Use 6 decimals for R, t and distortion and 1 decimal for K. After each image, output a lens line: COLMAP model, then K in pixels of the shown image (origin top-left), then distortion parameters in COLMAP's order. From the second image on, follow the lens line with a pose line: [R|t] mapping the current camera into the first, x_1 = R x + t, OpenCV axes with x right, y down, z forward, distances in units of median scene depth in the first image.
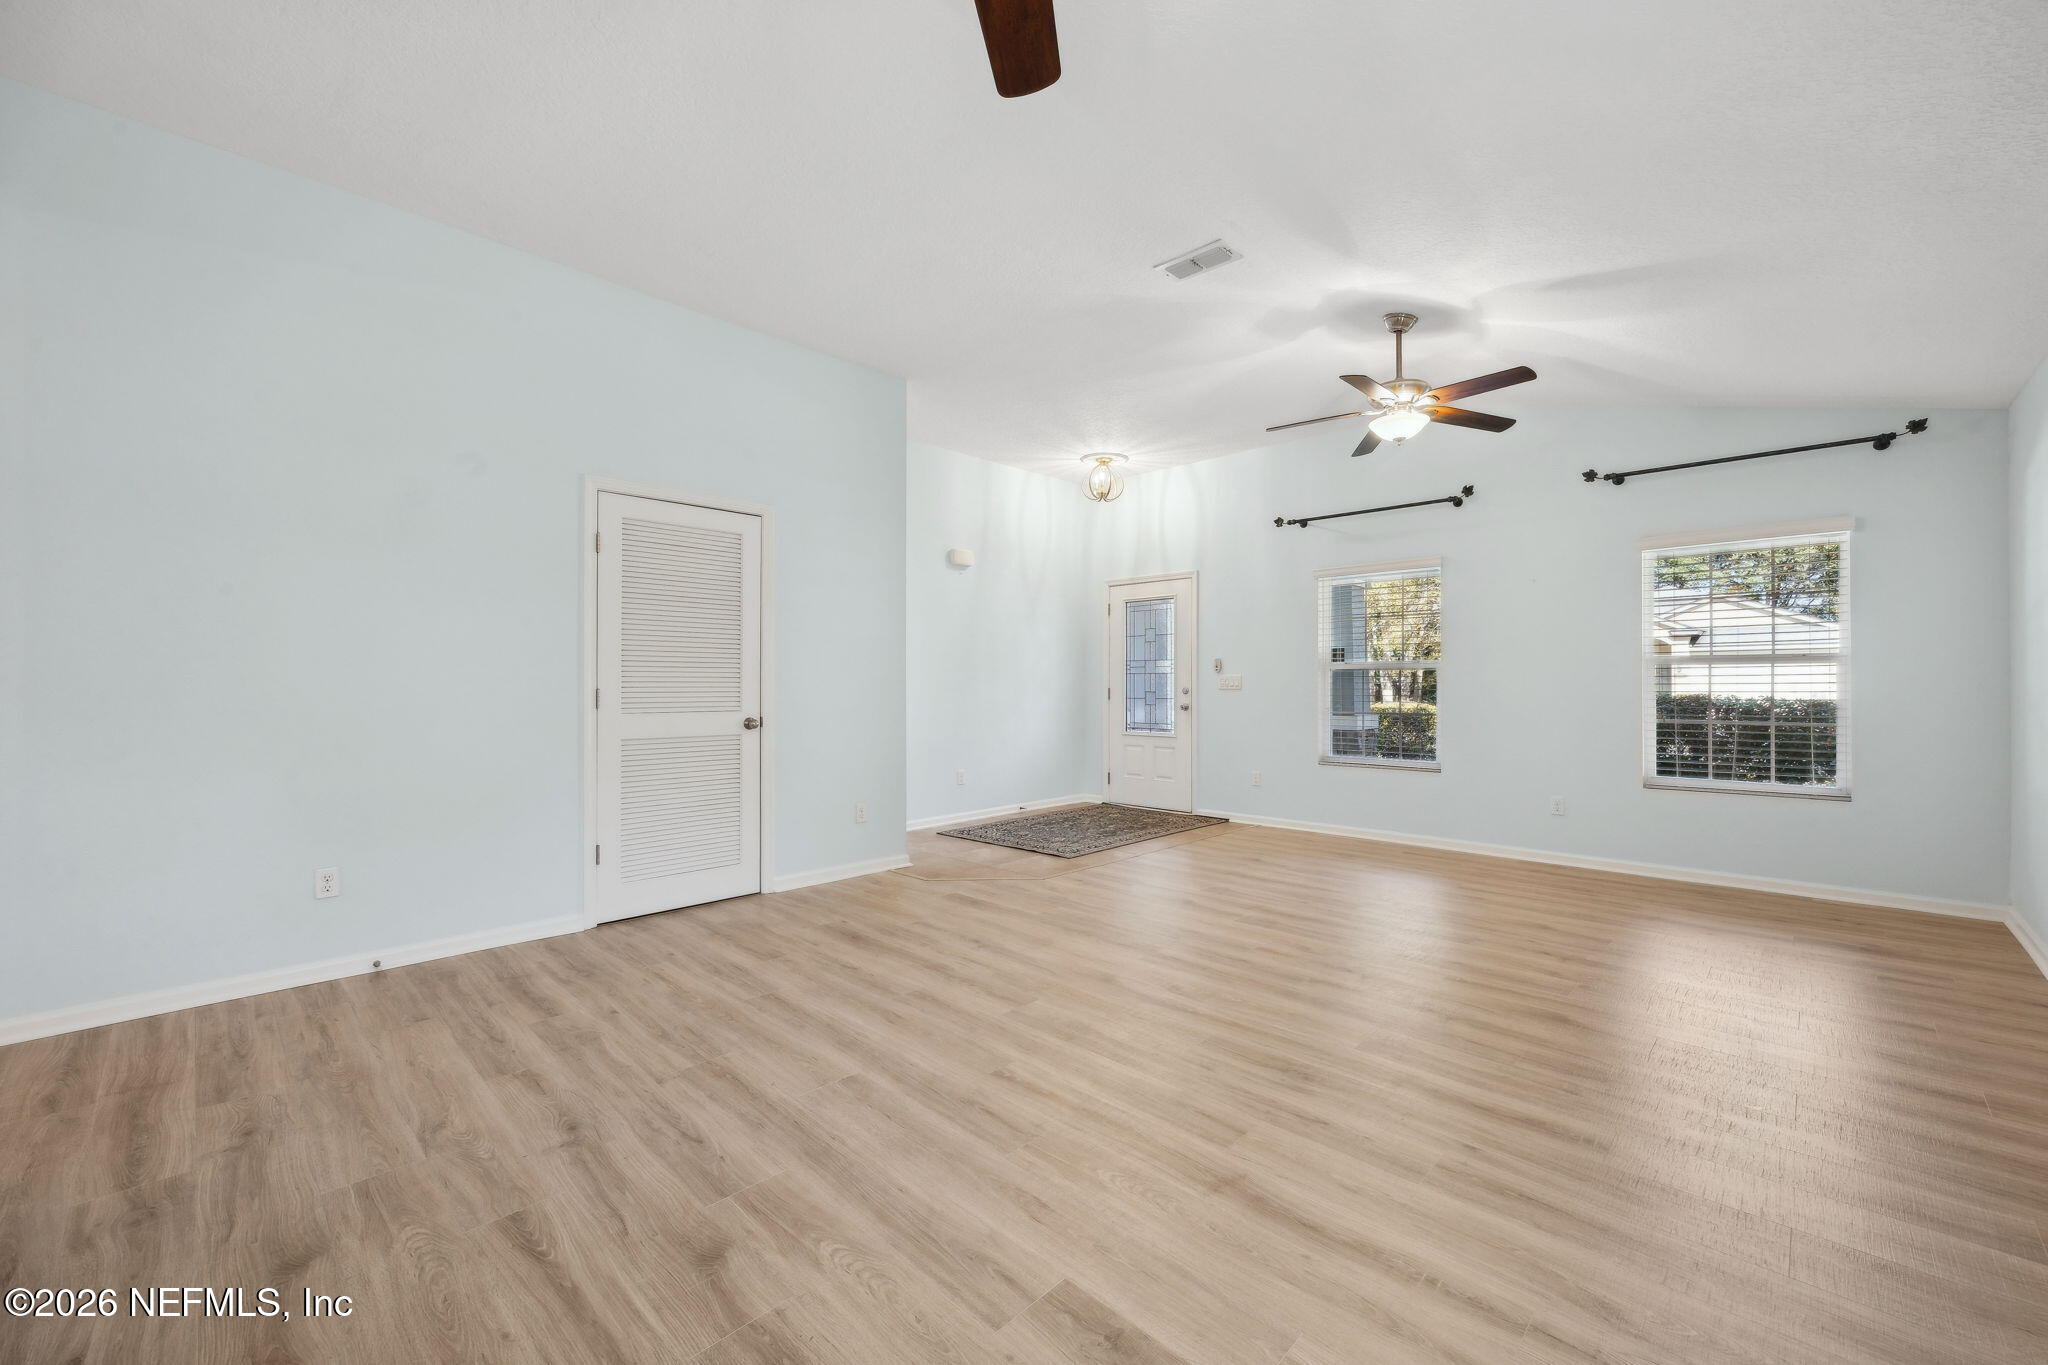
lens RADIAL K [[789.1, 0, 1028.4], [0, 789.1, 688.7], [0, 0, 1]] dist [-0.008471, 0.000374]
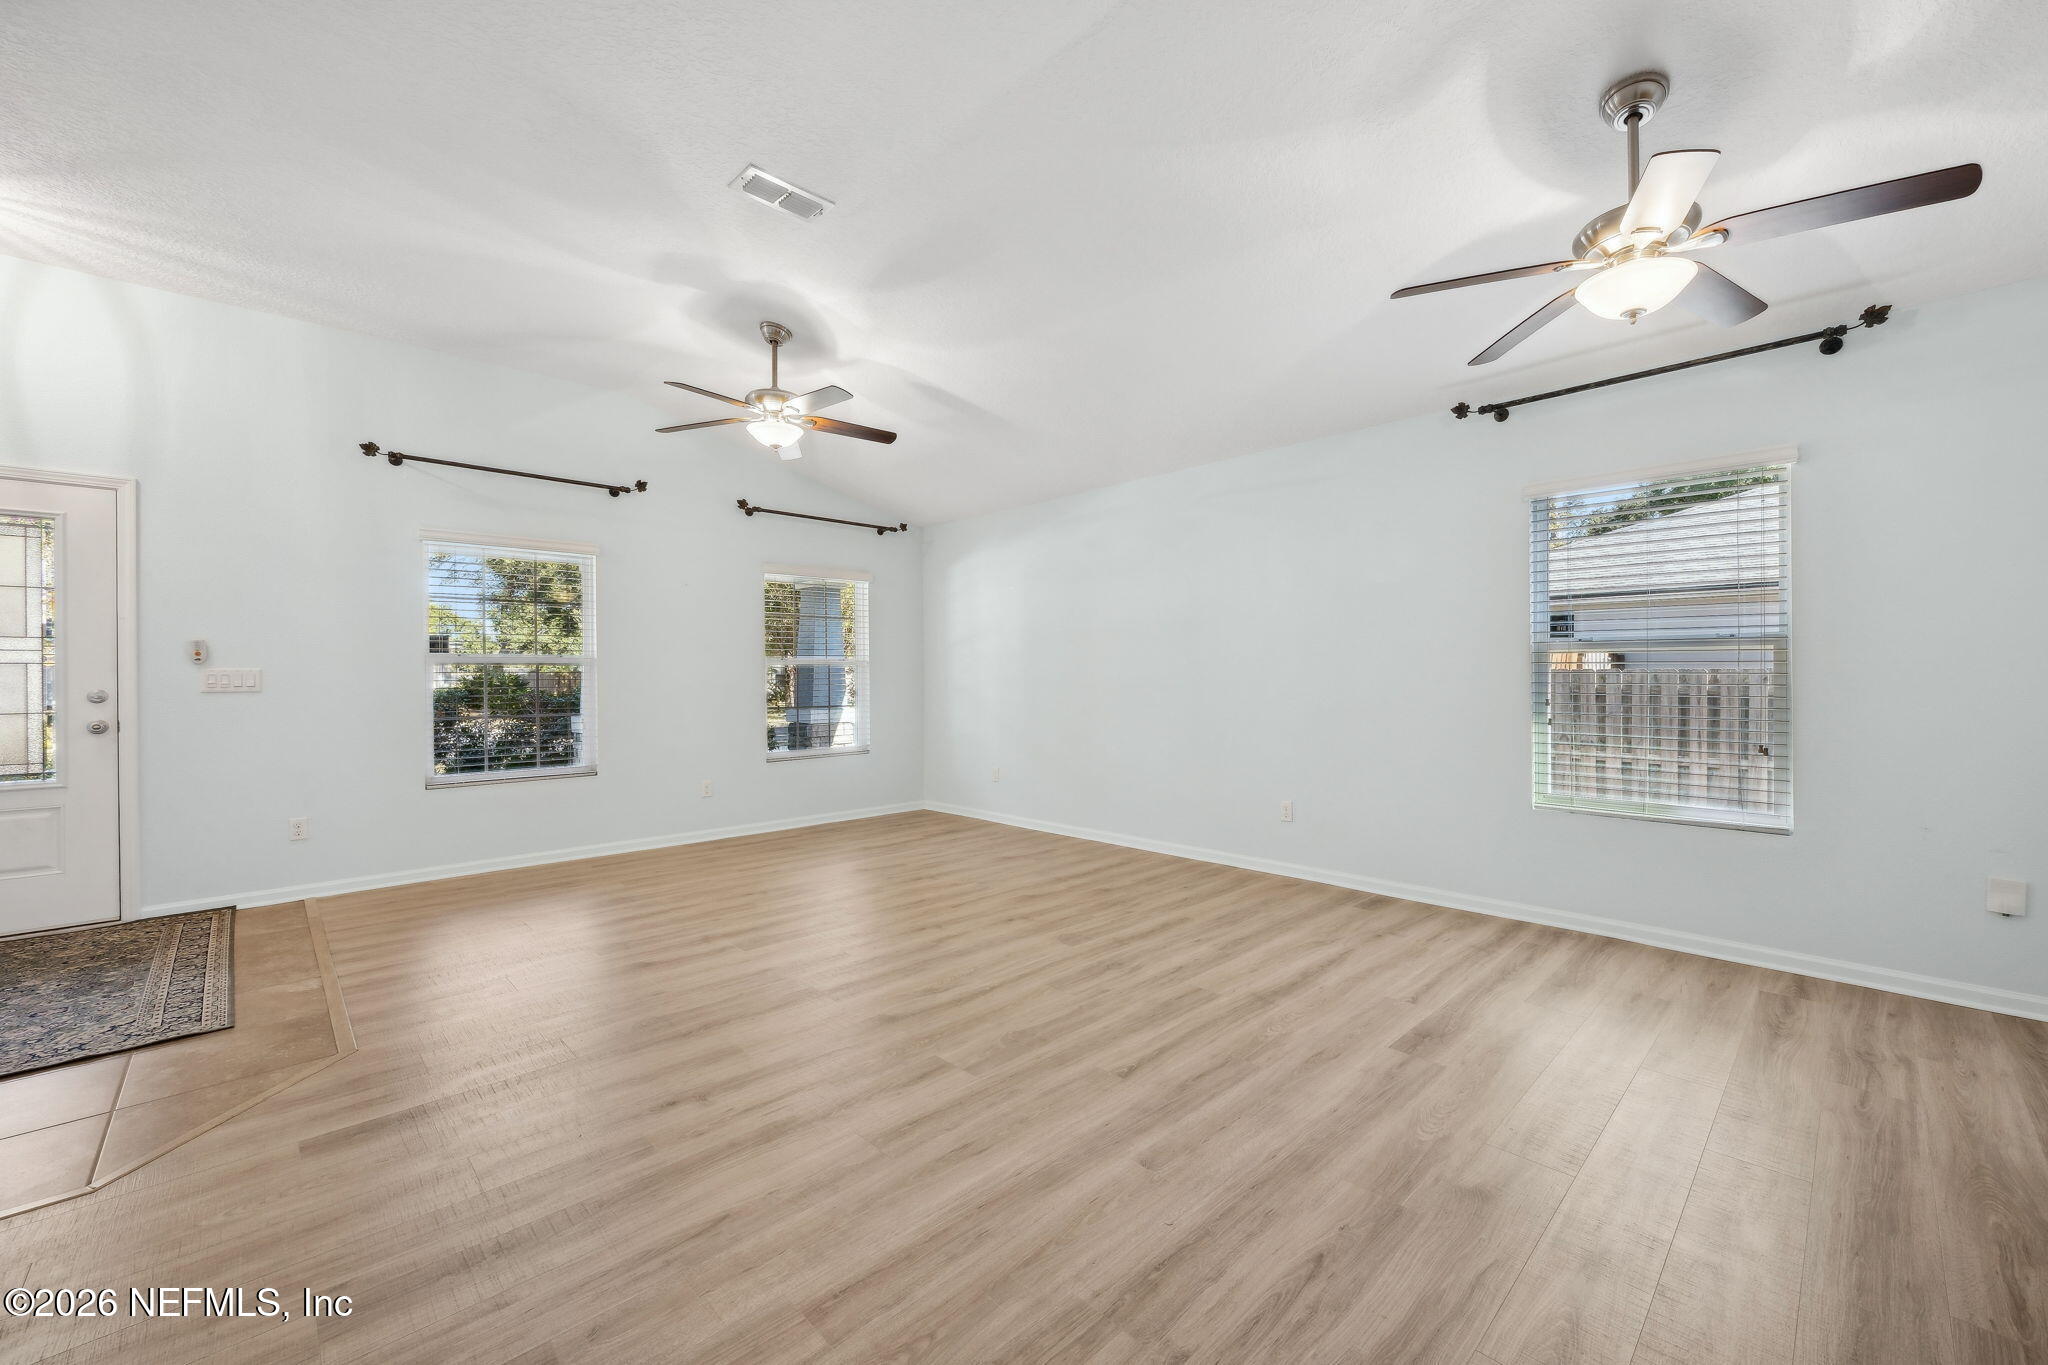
lens RADIAL K [[814.5, 0, 1060.9], [0, 814.5, 673.8], [0, 0, 1]] dist [0.002932, -0.000332]
pose [[0.027336, 0.002212, 0.999624, -0.914112], [0.014058, 0.999898, -0.002597, -0.007402], [-0.999527, 0.014123, 0.027302, 0.902269]]
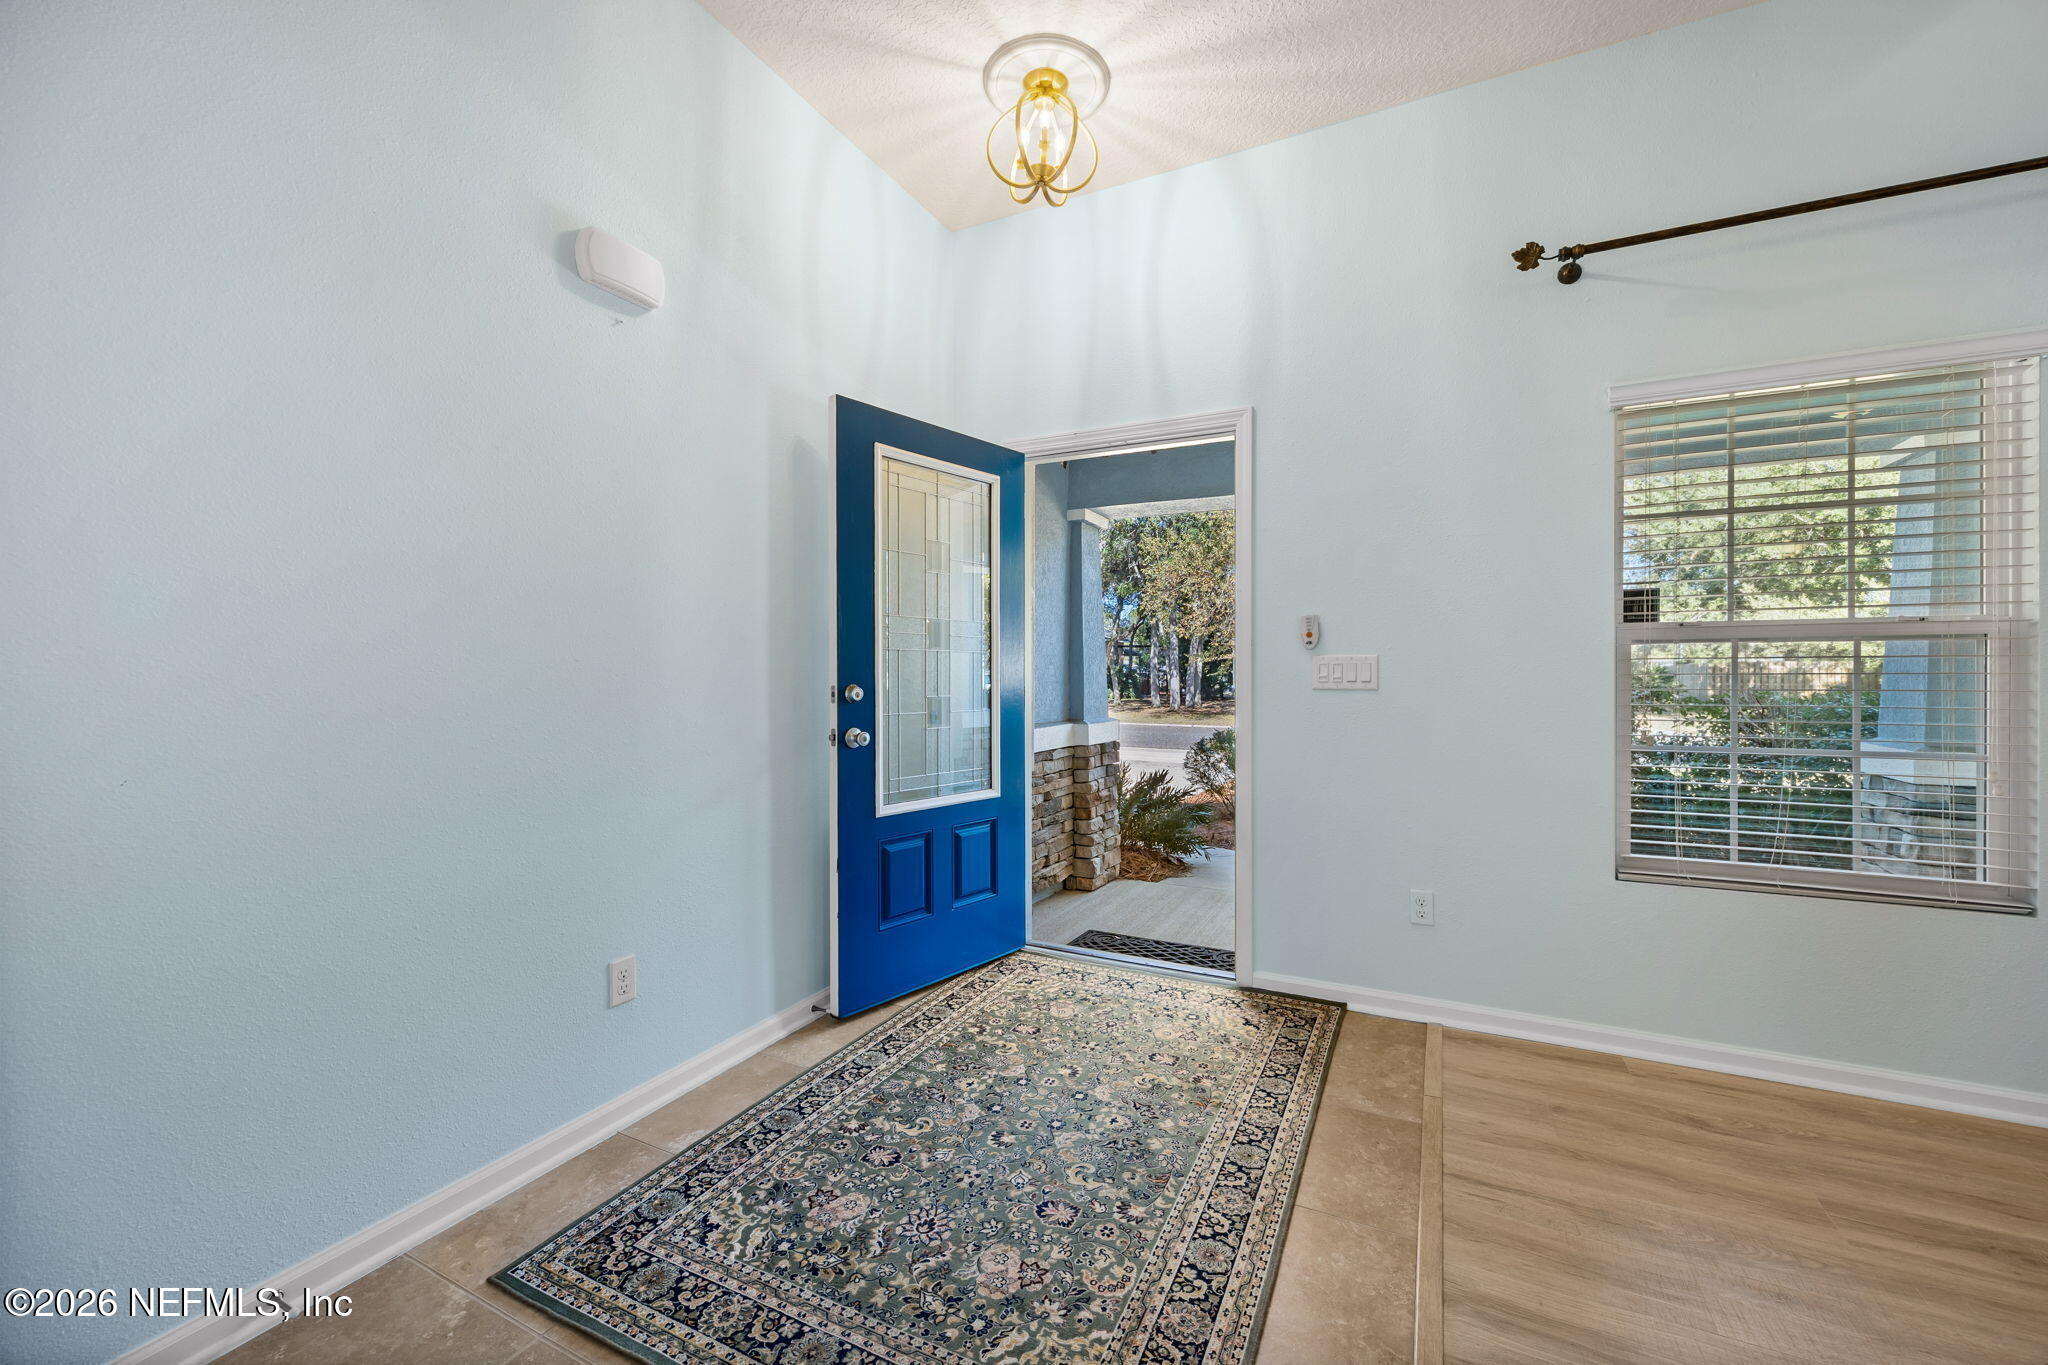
lens RADIAL K [[814.5, 0, 1038.5], [0, 814.5, 687.8], [0, 0, 1]] dist [0.002932, -0.000332]
pose [[0.954415, -0.010619, 0.298293, -0.067059], [0.007829, 0.999914, 0.010549, -0.015868], [-0.298379, -0.007733, 0.954416, 1.659207]]
